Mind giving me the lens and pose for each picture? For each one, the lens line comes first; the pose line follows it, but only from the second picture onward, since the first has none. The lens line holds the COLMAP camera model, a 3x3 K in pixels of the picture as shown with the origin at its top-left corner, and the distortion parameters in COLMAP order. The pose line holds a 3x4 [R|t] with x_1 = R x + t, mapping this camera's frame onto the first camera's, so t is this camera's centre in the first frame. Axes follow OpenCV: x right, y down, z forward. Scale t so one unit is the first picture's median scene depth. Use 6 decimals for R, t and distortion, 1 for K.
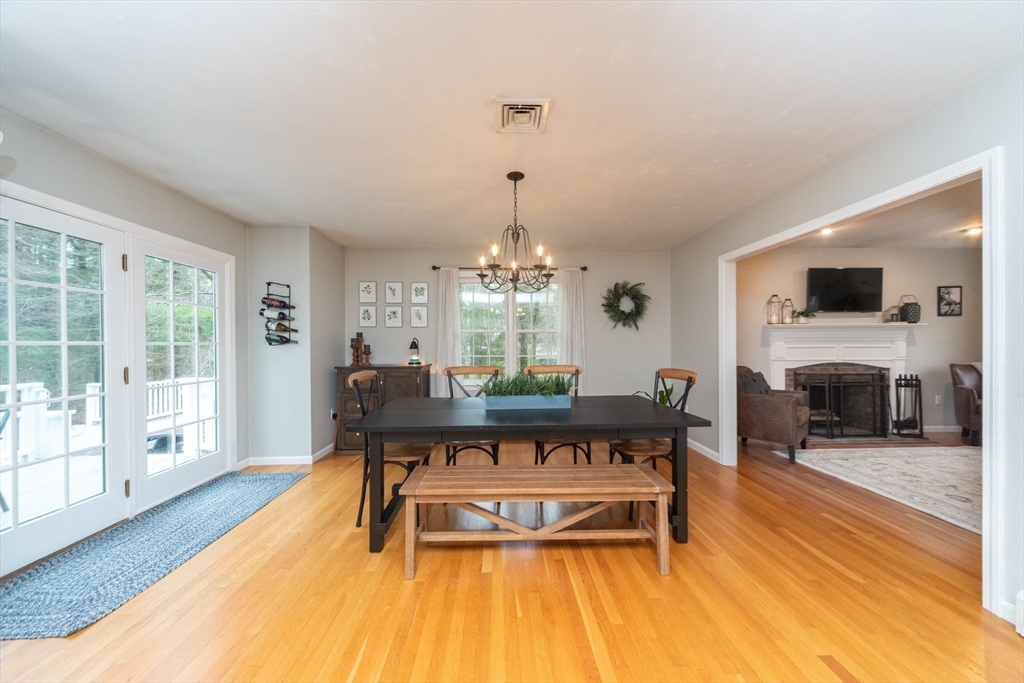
lens RADIAL K [[355.4, 0, 510.6], [0, 355.4, 343.8], [0, 0, 1]] dist [0.001783, -0.000015]
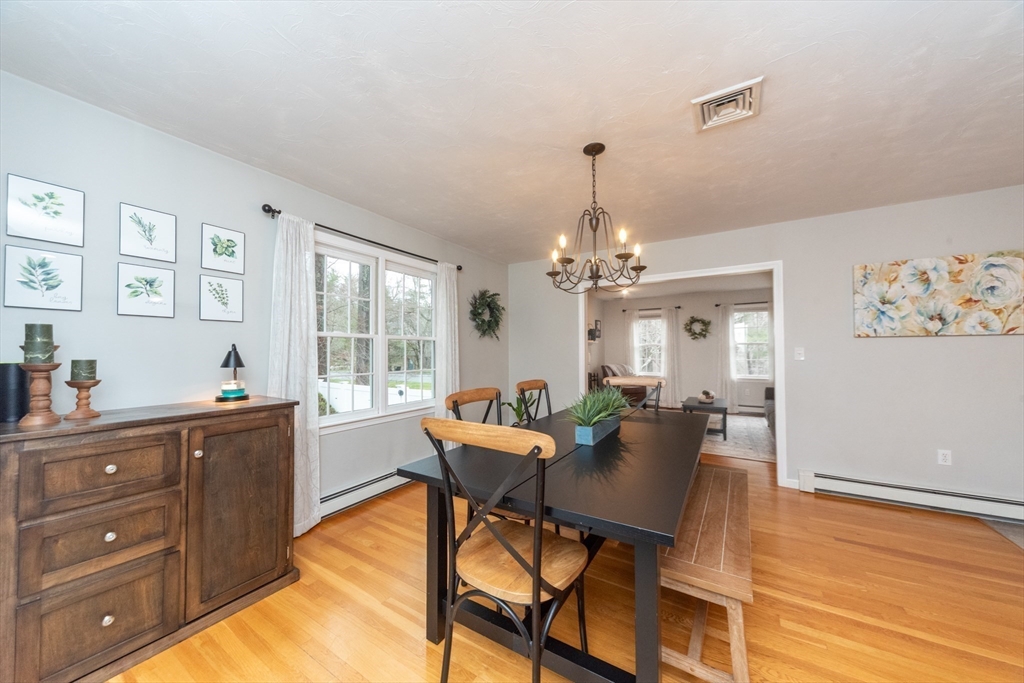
lens RADIAL K [[355.4, 0, 512.5], [0, 355.4, 342.5], [0, 0, 1]] dist [0.001783, -0.000015]
pose [[0.567545, 0.026693, 0.822909, -0.422522], [-0.003801, 0.999549, -0.029802, -0.005107], [-0.823334, 0.013786, 0.567390, 0.406183]]
